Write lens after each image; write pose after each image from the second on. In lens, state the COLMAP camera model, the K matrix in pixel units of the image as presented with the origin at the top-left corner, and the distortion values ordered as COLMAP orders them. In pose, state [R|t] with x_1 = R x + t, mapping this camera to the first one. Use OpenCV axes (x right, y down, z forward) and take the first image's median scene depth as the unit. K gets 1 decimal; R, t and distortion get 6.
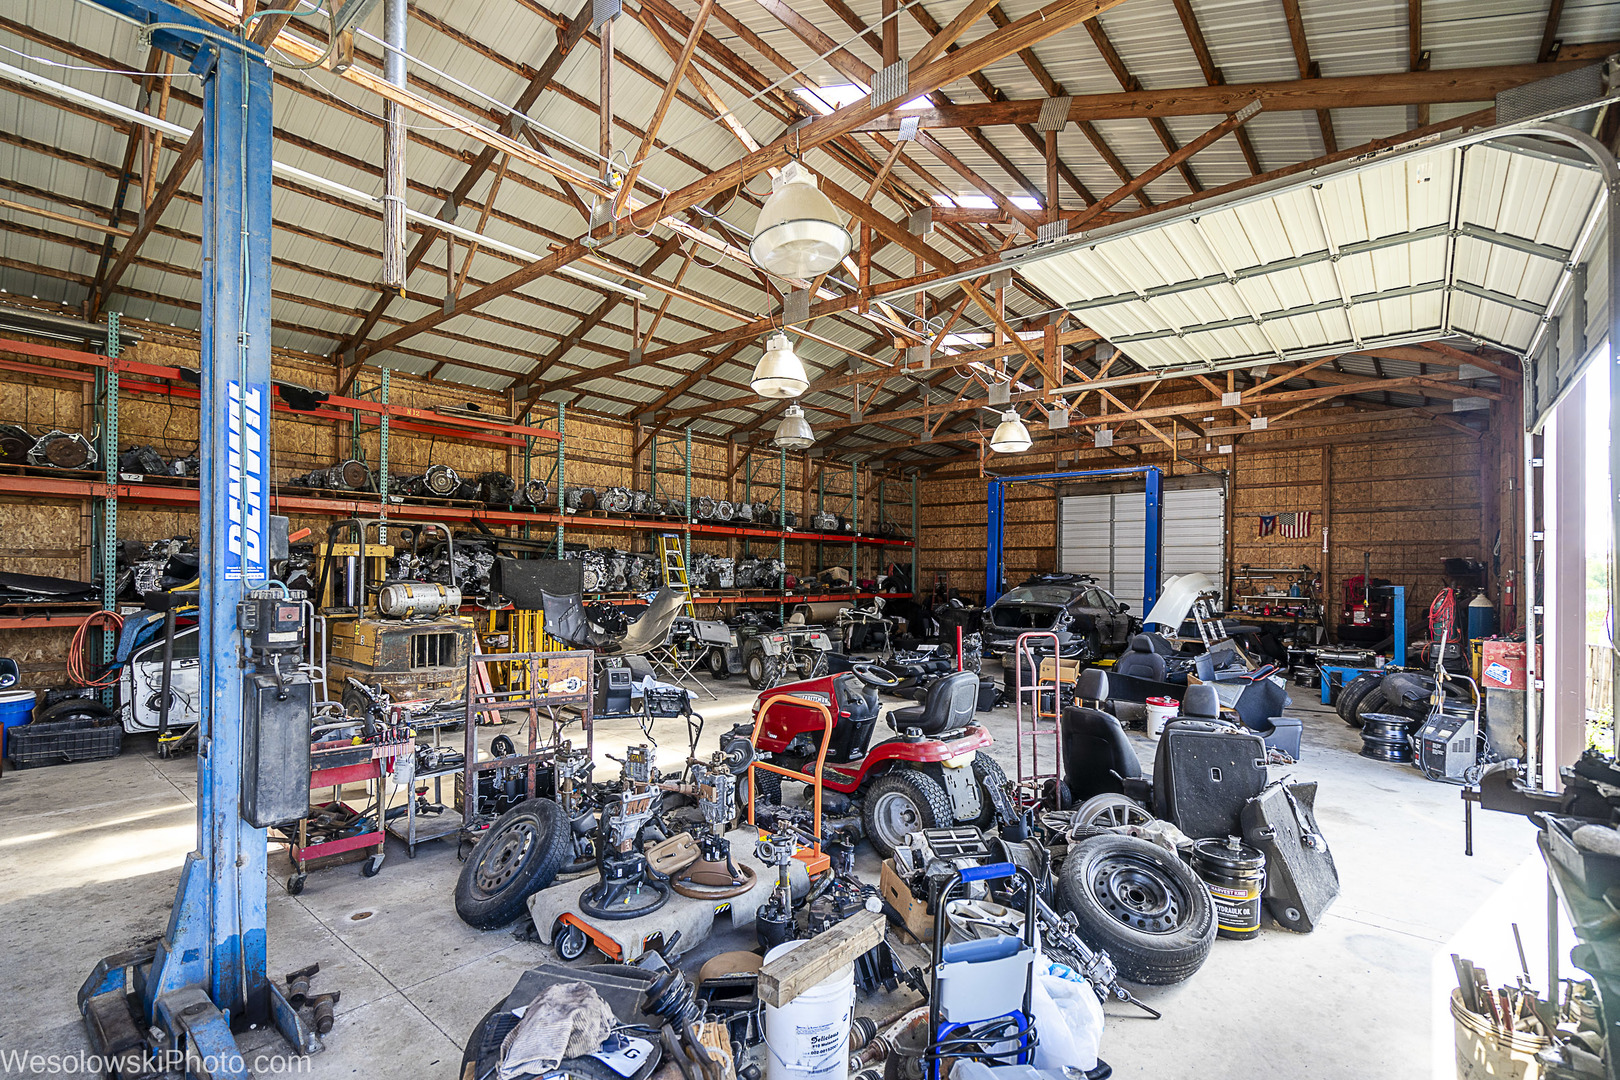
lens RADIAL K [[736.8, 0, 814.3], [0, 736.8, 544.8], [0, 0, 1]] dist [0.000404, 0.000842]
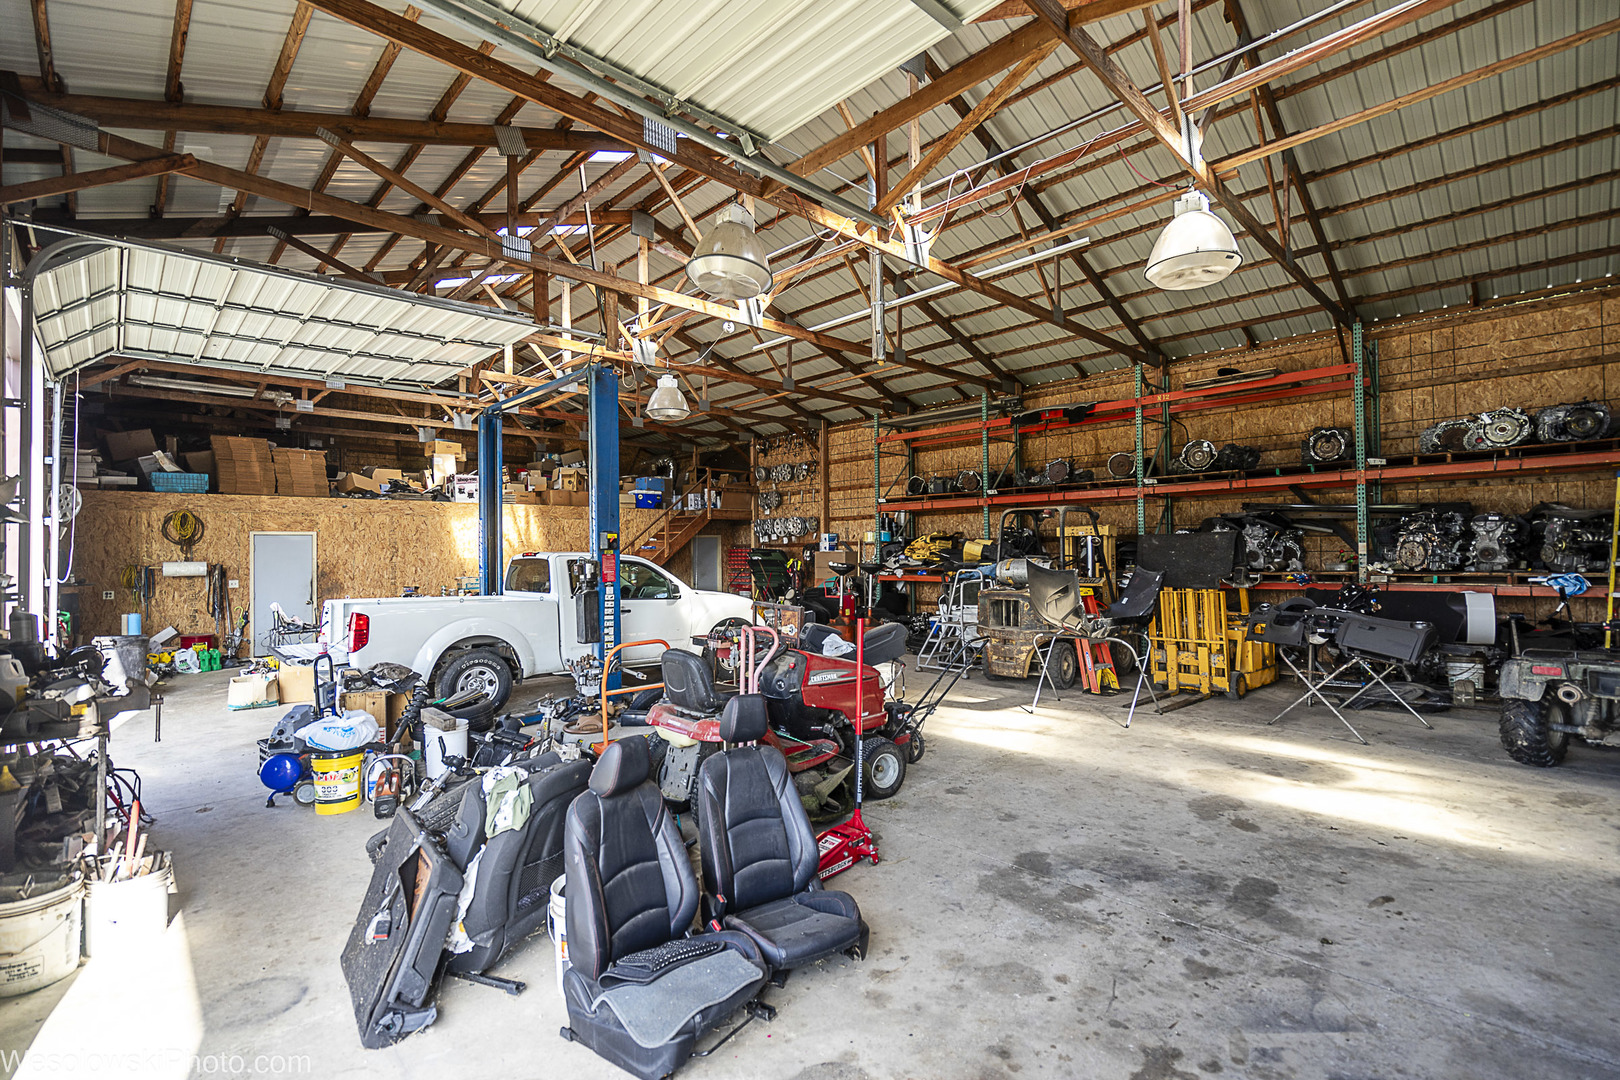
lens RADIAL K [[736.8, 0, 814.3], [0, 736.8, 544.8], [0, 0, 1]] dist [0.000404, 0.000842]
pose [[-0.098568, -0.015822, -0.995005, 0.468389], [0.050504, 0.998506, -0.020881, 0.024275], [0.993848, -0.052310, -0.097621, 0.512367]]
